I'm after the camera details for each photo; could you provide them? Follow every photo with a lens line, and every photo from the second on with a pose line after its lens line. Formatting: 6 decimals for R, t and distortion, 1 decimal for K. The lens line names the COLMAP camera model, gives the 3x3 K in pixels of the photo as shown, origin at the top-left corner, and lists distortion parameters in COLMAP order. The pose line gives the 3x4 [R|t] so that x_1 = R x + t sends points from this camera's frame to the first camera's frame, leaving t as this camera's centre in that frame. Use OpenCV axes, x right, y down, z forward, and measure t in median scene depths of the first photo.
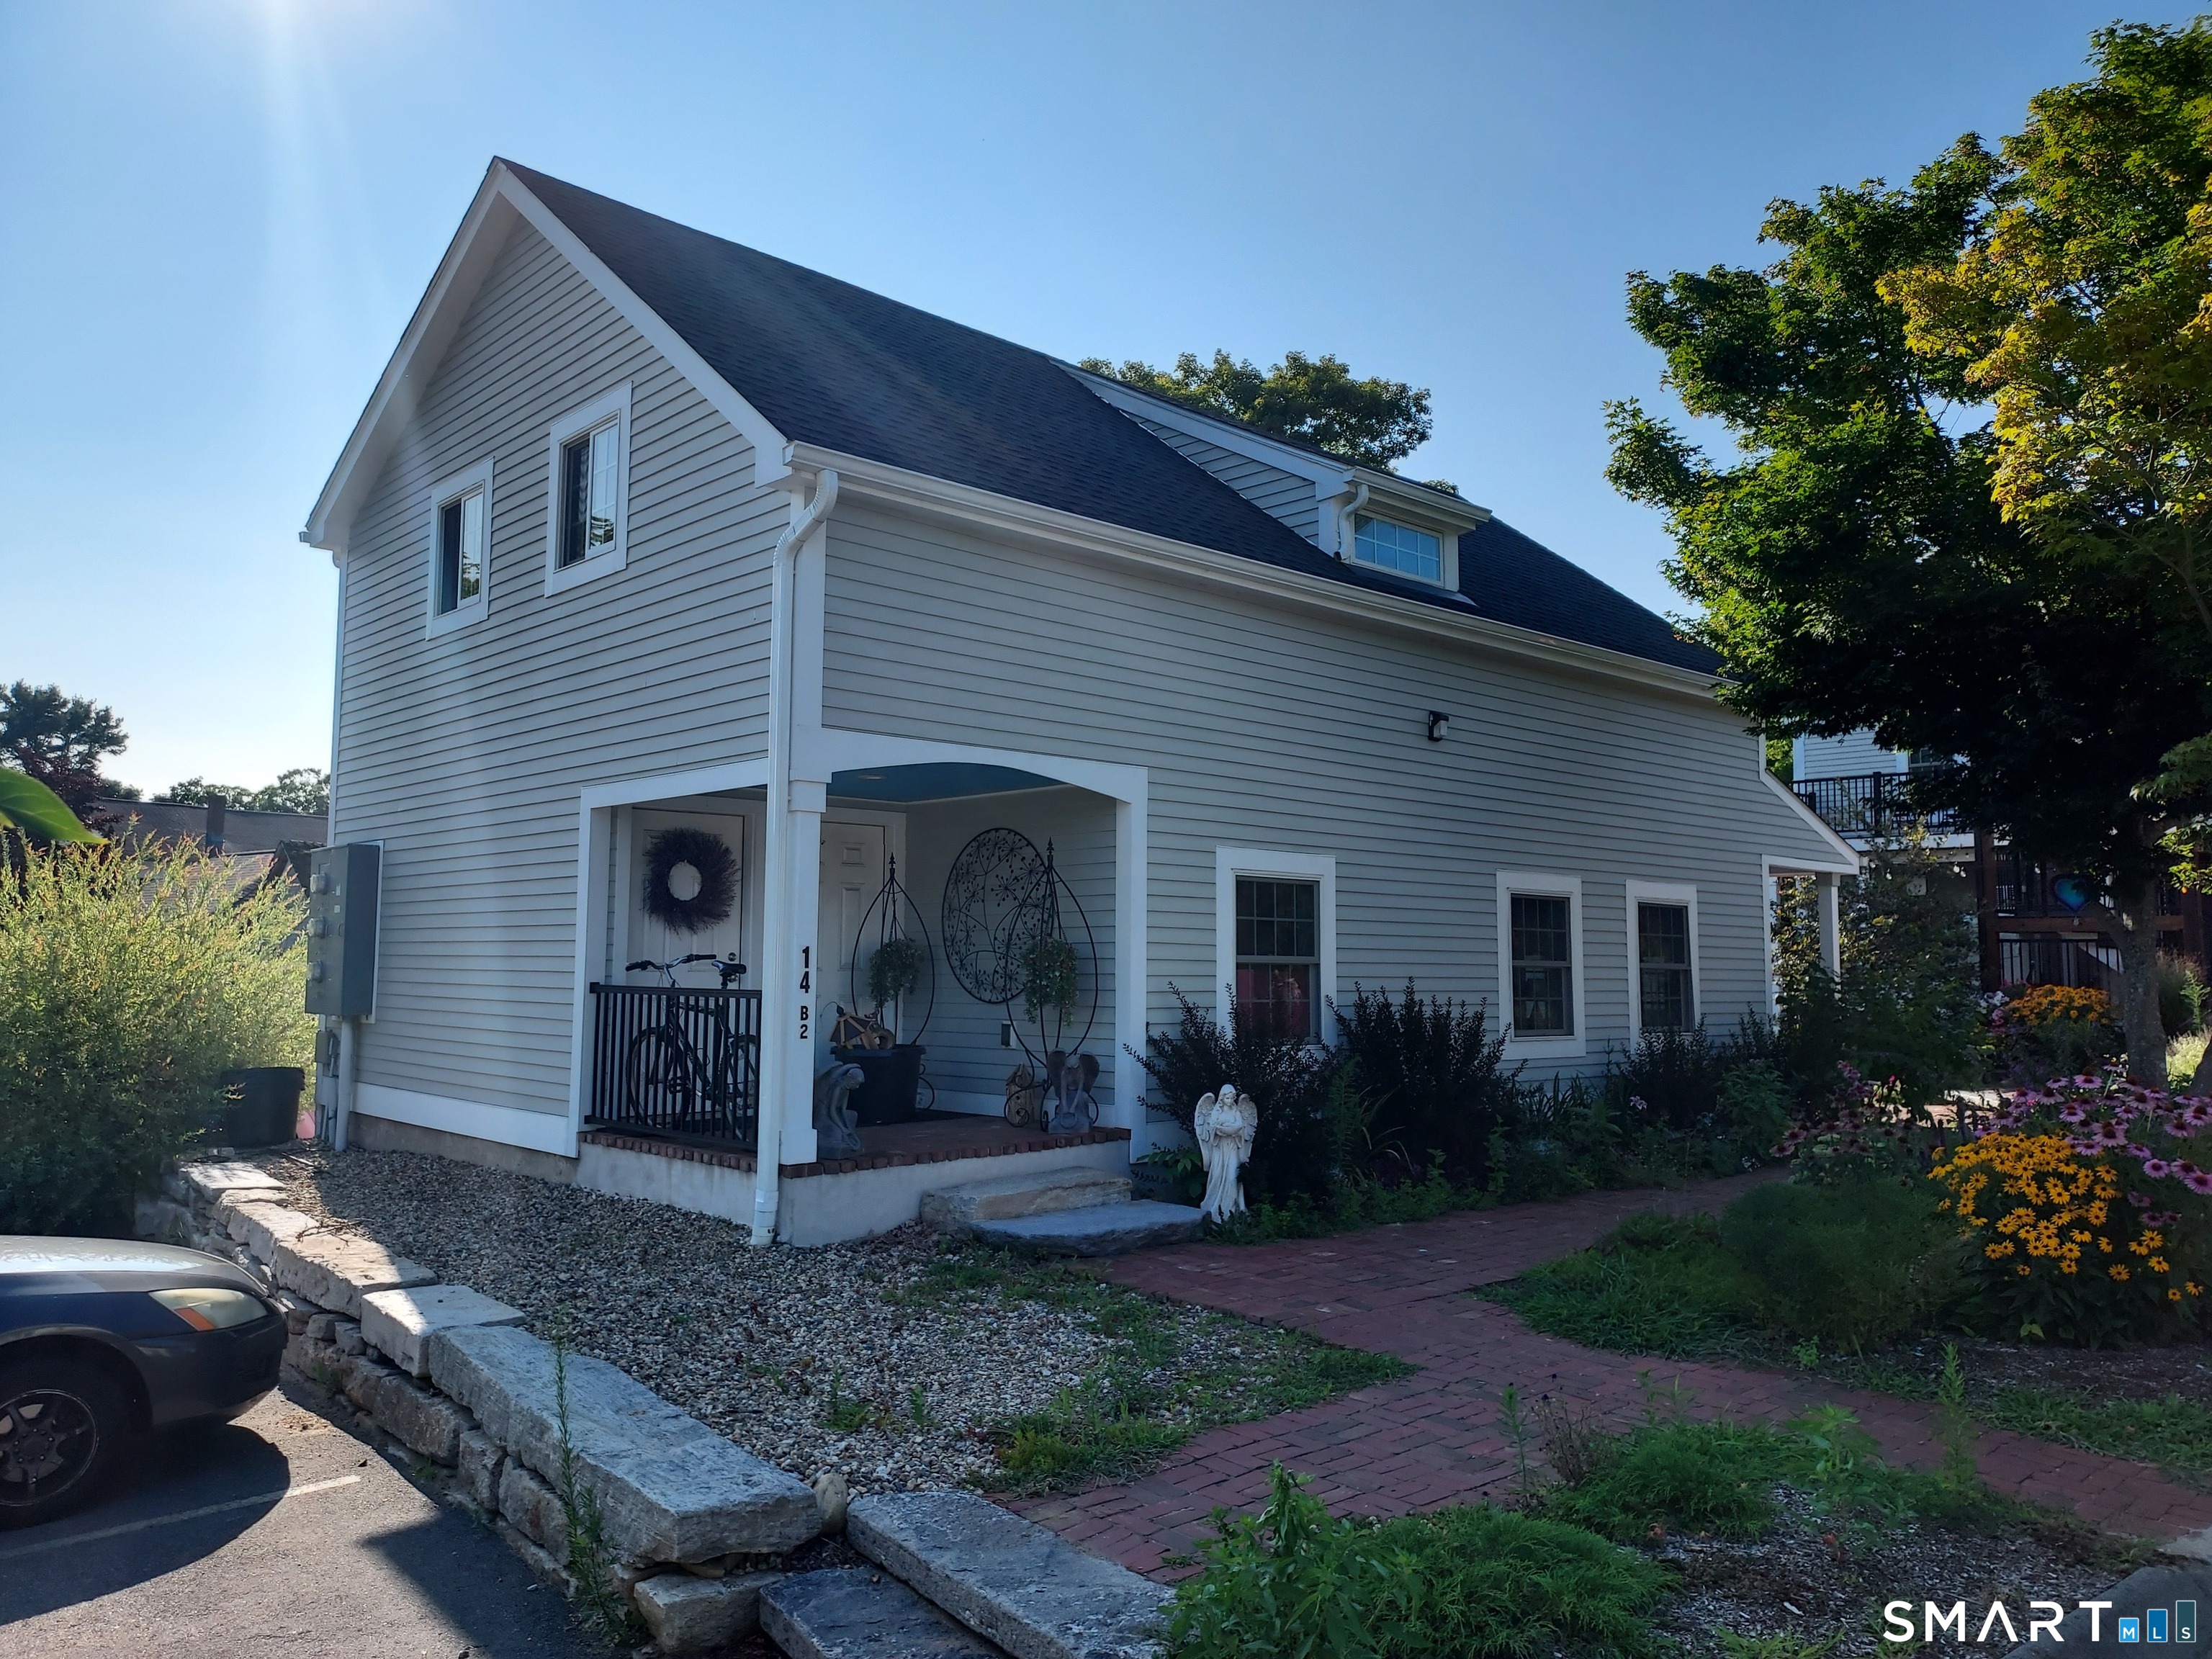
lens RADIAL K [[1585.5, 0, 1094.3], [0, 1585.5, 823.5], [0, 0, 1]] dist [0.105957, -0.146303]
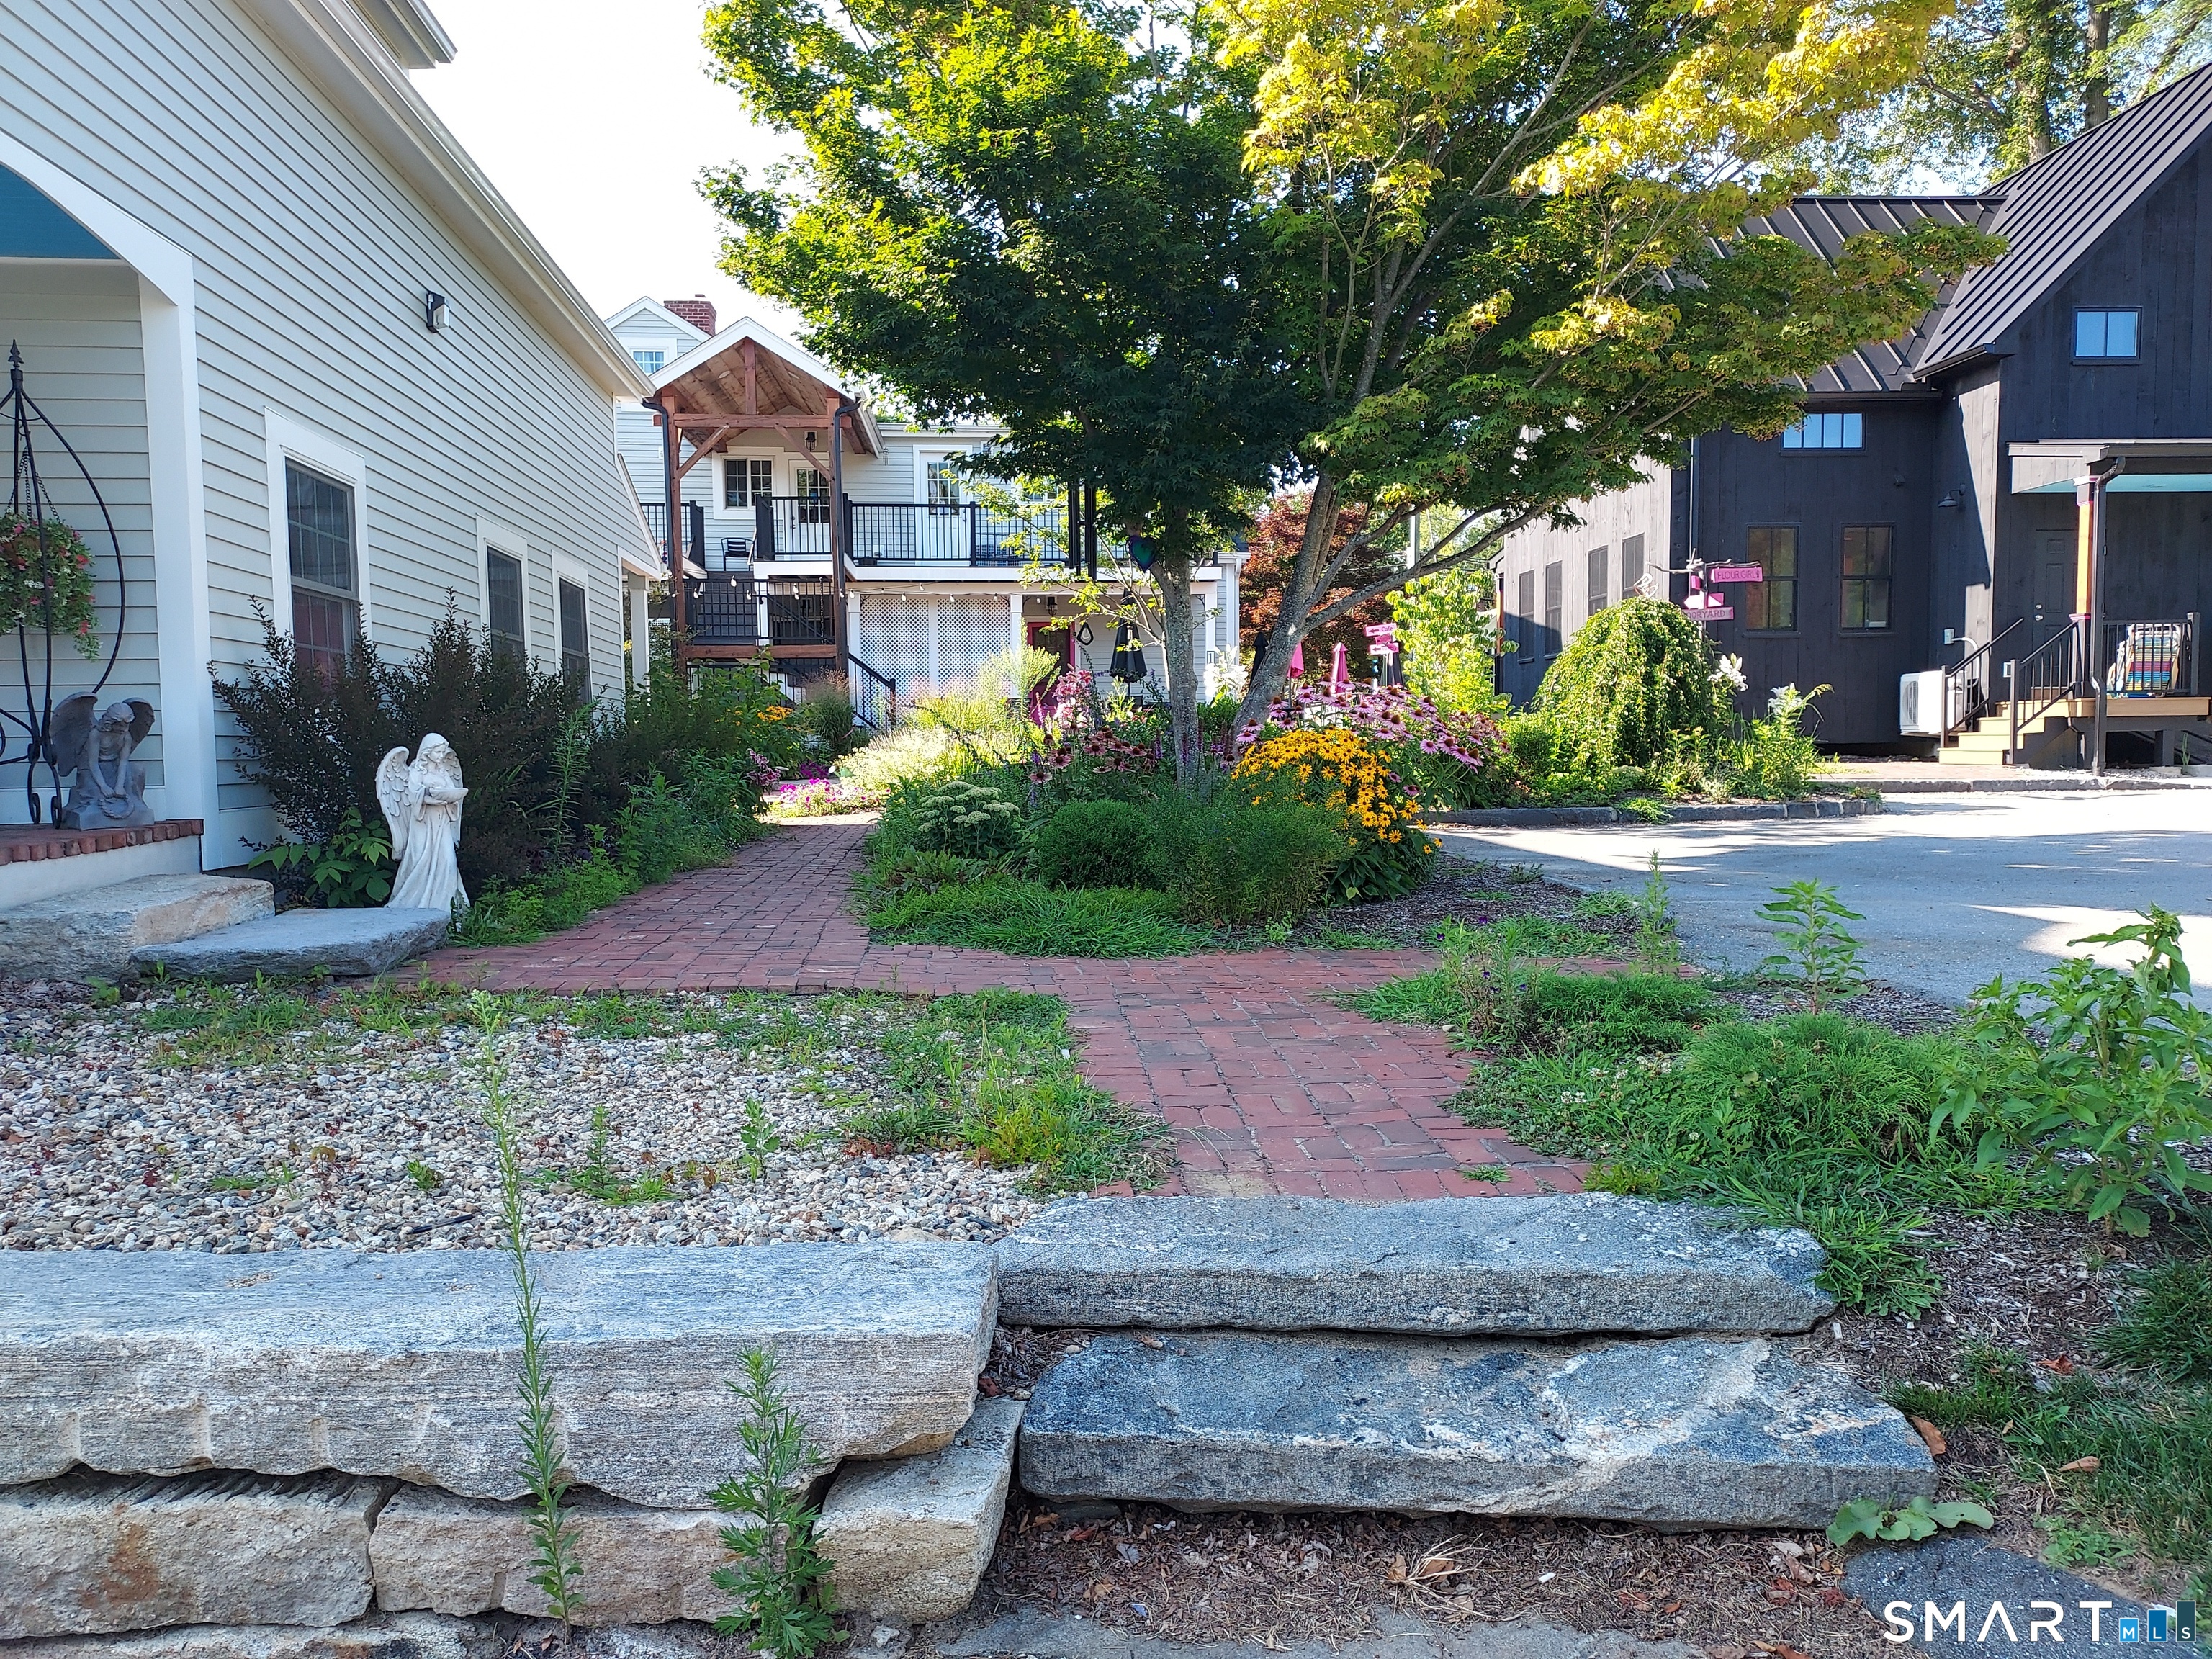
lens RADIAL K [[1585.5, 0, 1094.3], [0, 1585.5, 823.5], [0, 0, 1]] dist [0.105957, -0.146303]
pose [[0.613583, -0.055302, 0.787691, -0.285673], [-0.053603, 0.992326, 0.111425, 0.106023], [-0.787808, -0.110591, 0.605911, 0.332039]]
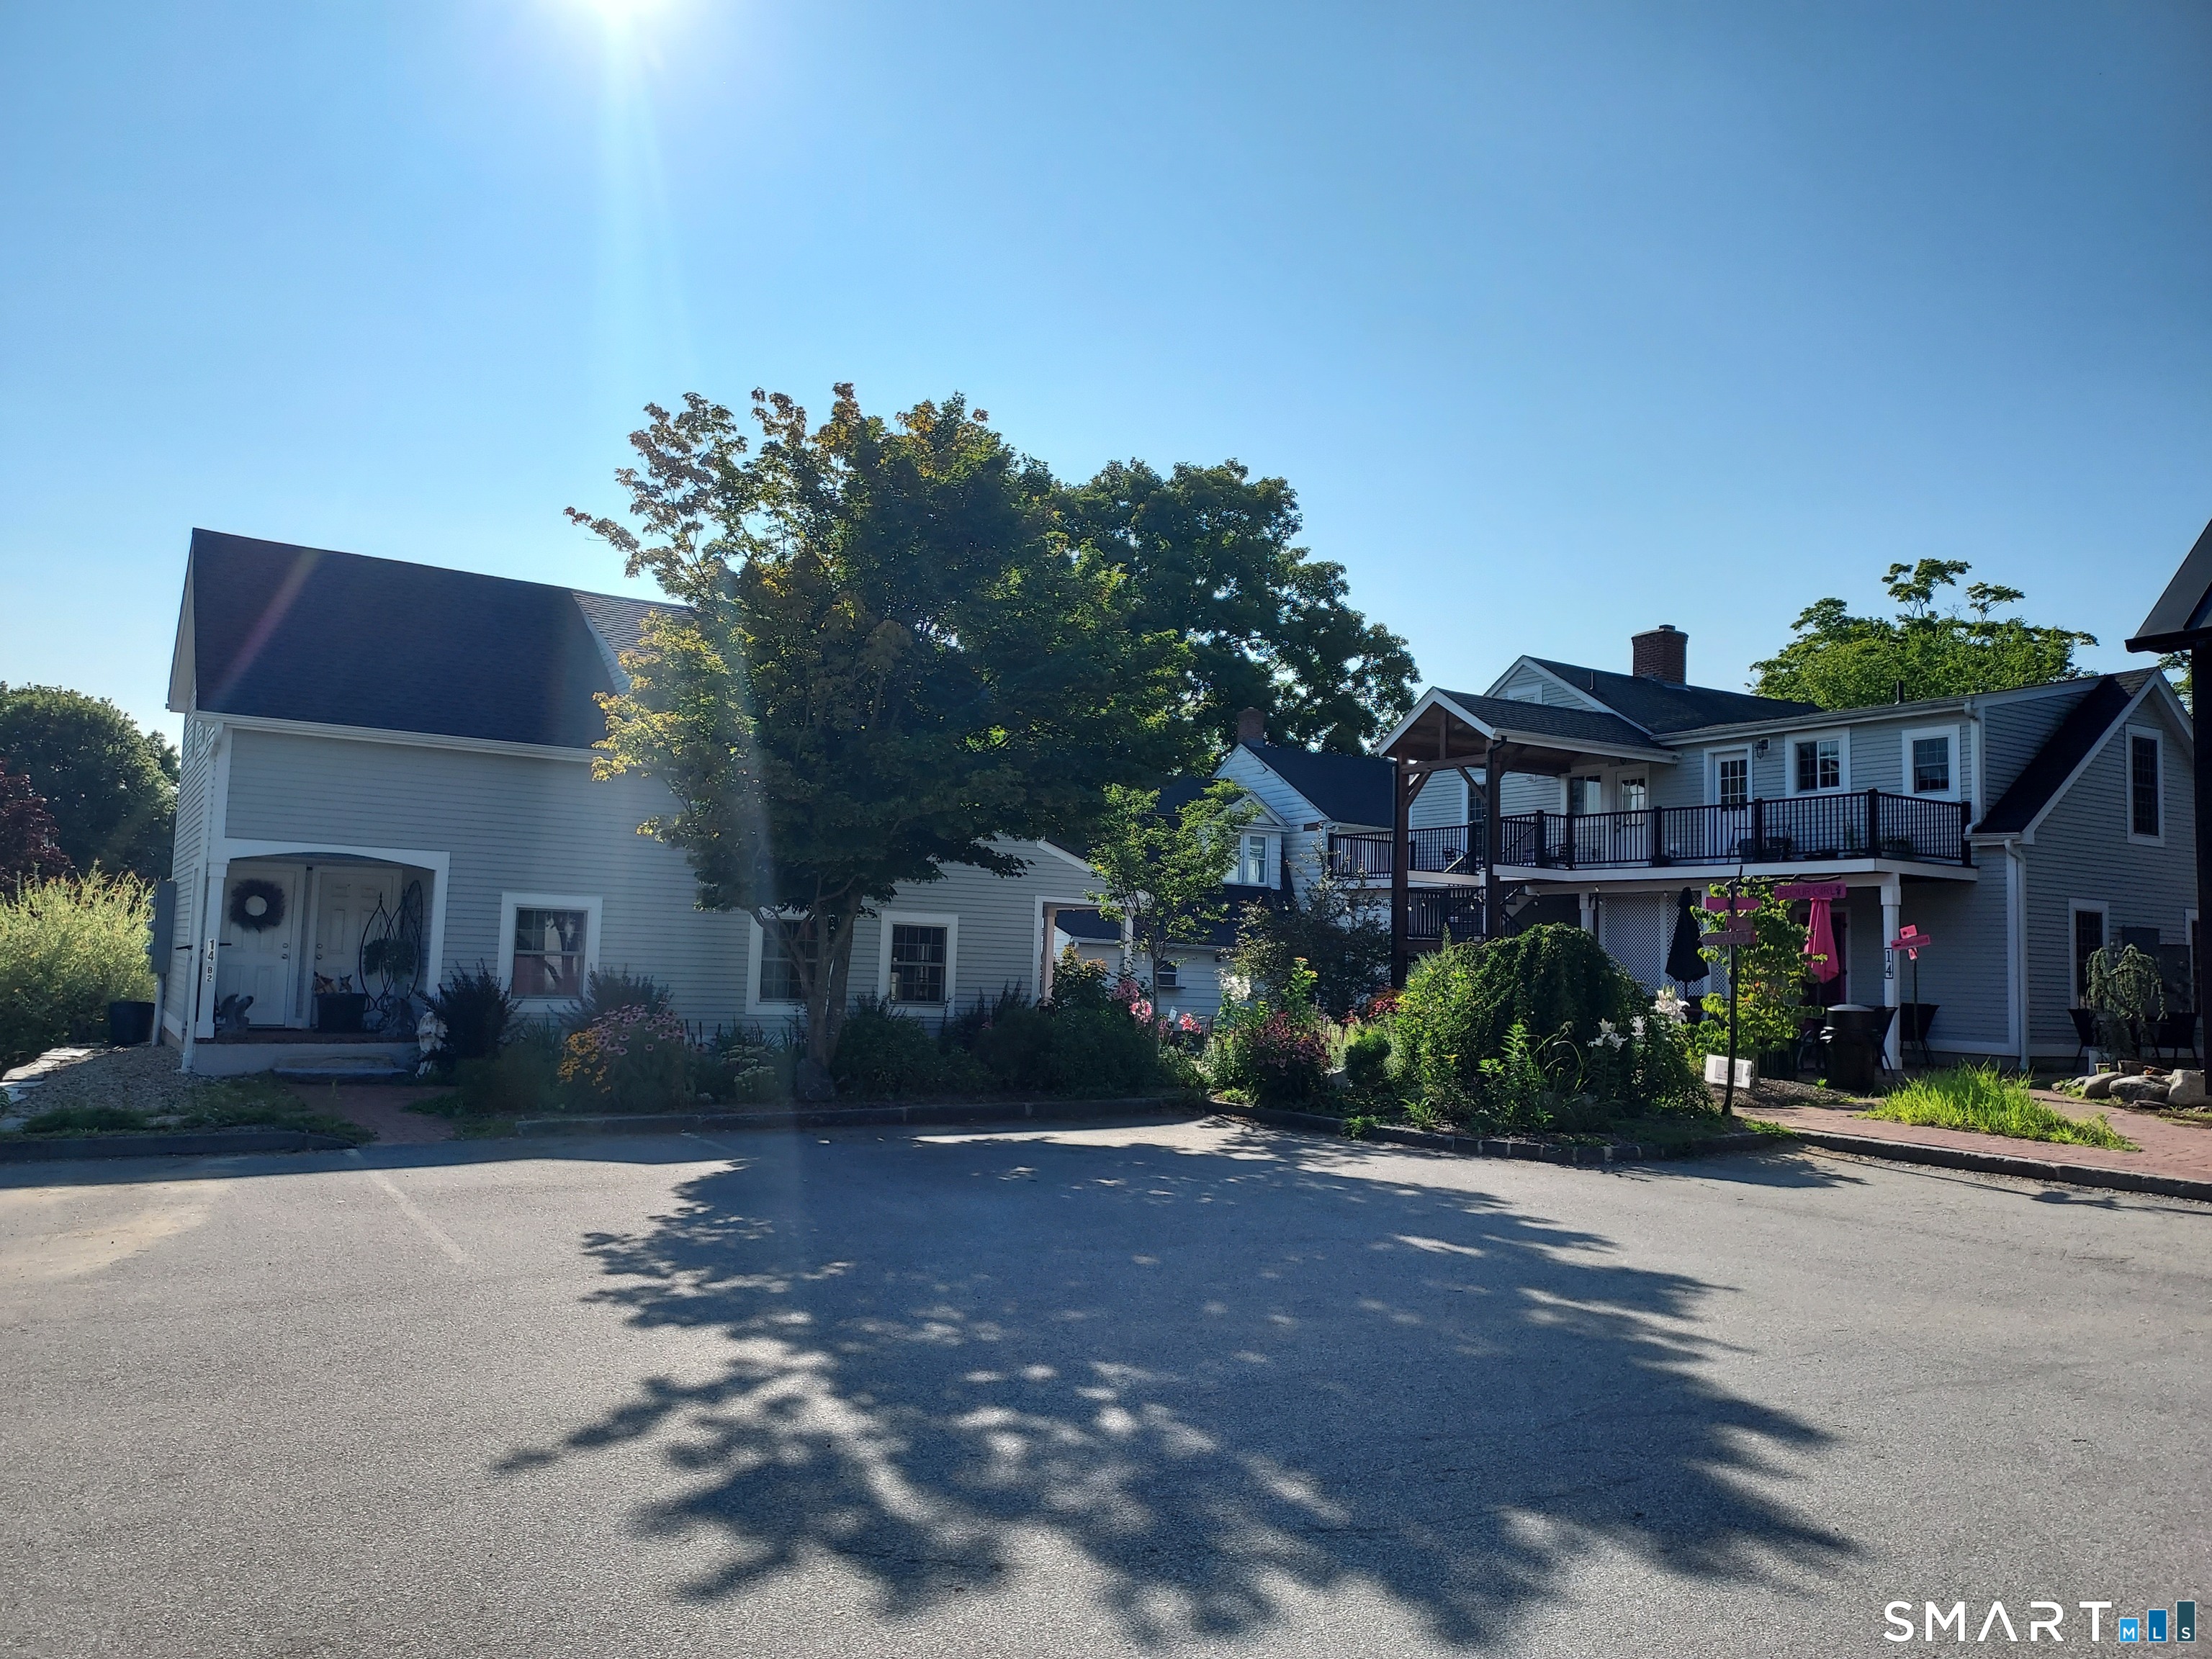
lens RADIAL K [[1585.5, 0, 1094.3], [0, 1585.5, 823.5], [0, 0, 1]] dist [0.105957, -0.146303]
pose [[0.983595, 0.009360, -0.180146, 1.285102], [-0.010282, 0.999938, -0.004185, -0.076964], [0.180096, 0.005969, 0.983631, -0.875779]]
